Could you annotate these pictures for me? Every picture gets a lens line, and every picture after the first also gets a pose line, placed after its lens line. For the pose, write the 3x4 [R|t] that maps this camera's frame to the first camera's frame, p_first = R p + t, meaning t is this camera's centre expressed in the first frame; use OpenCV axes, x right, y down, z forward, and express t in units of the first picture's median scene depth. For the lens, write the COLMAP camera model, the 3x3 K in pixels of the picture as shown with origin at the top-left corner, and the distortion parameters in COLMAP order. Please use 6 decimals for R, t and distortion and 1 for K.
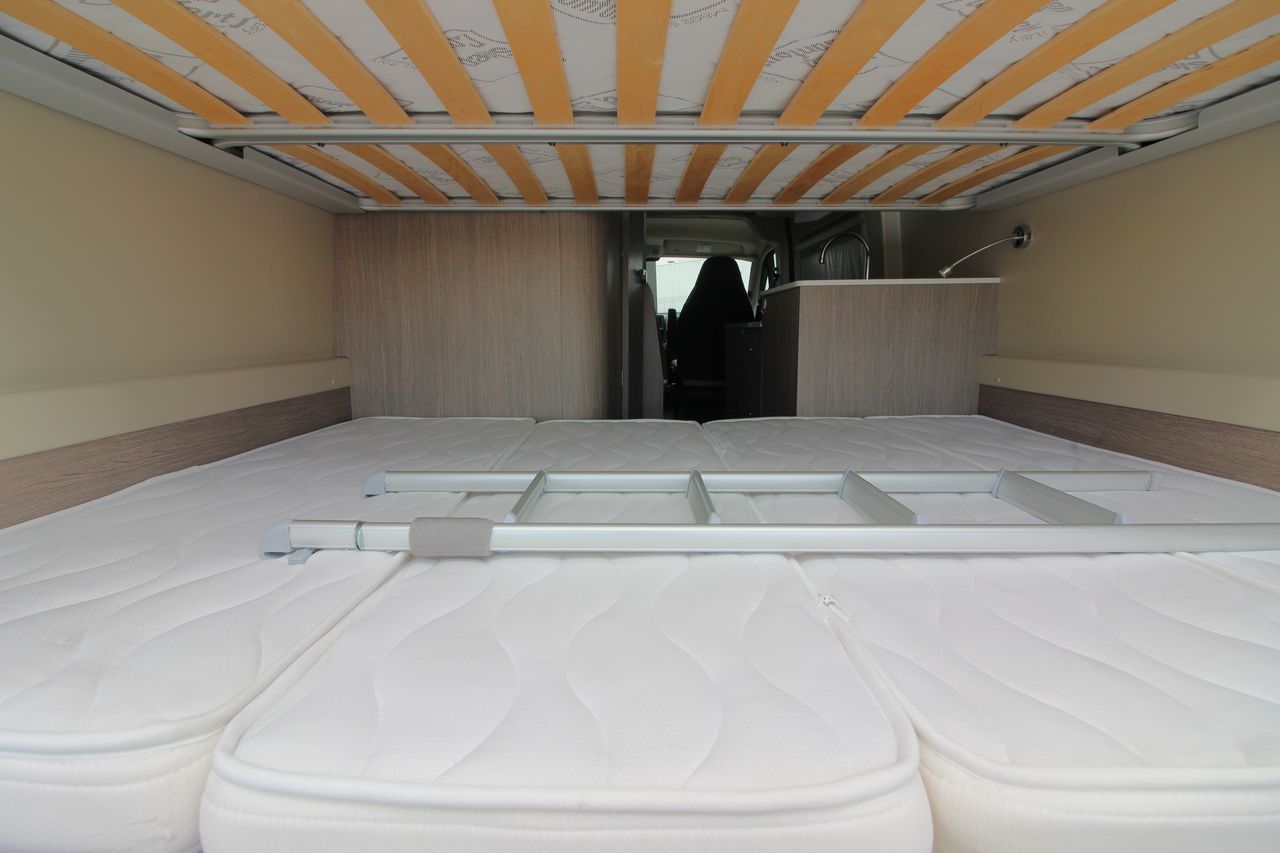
lens RADIAL K [[592.3, 0, 636.3], [0, 592.3, 407.9], [0, 0, 1]] dist [0.004083, -0.014764]
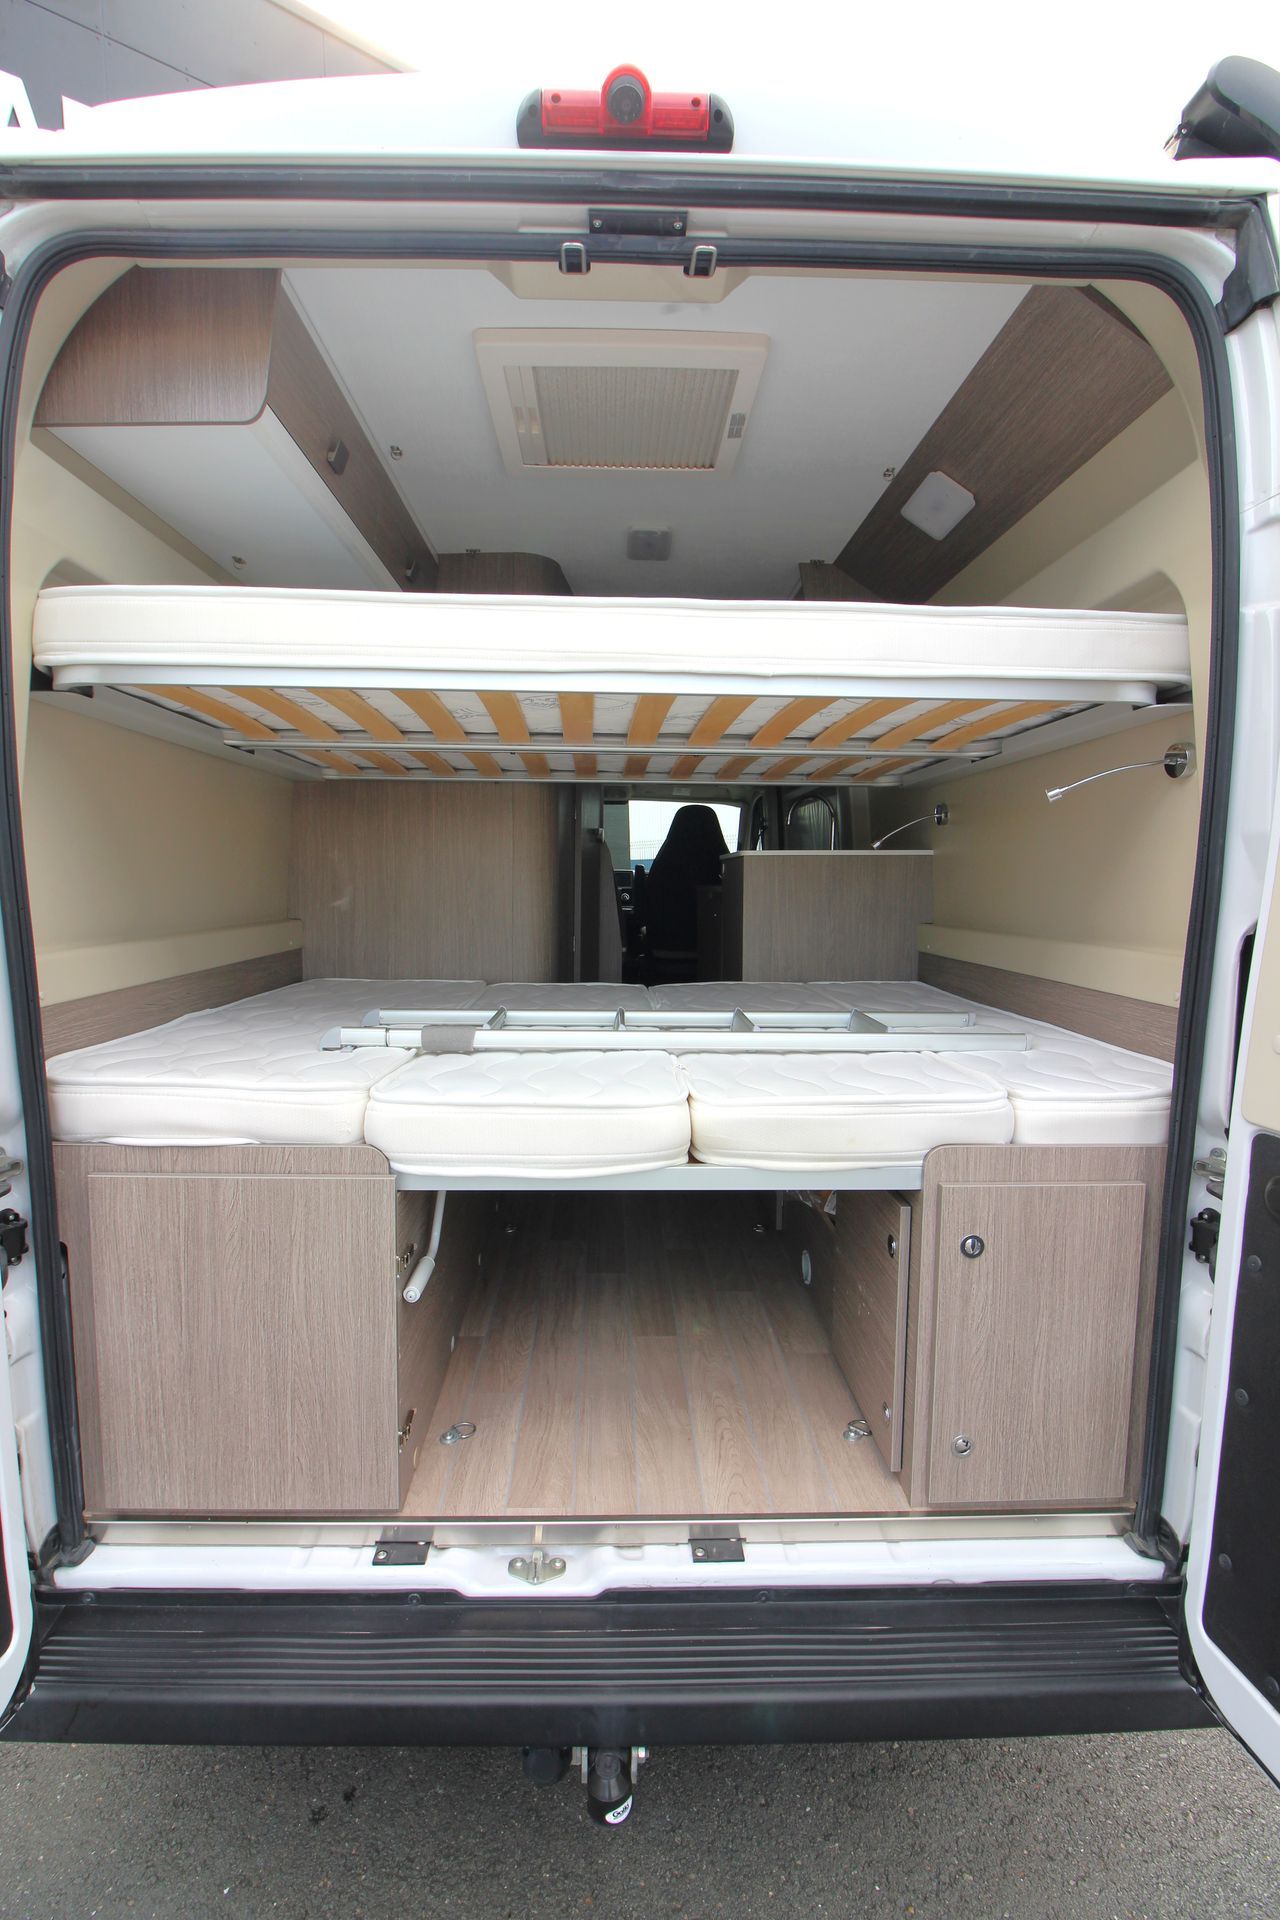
lens RADIAL K [[888.4, 0, 640.0], [0, 888.4, 960.0], [0, 0, 1]] dist [0.004083, -0.014764]
pose [[0.999348, 0.008313, 0.035138, 0.044355], [-0.006762, 0.999007, -0.044033, 0.051309], [-0.035469, 0.043767, 0.998412, -0.582960]]
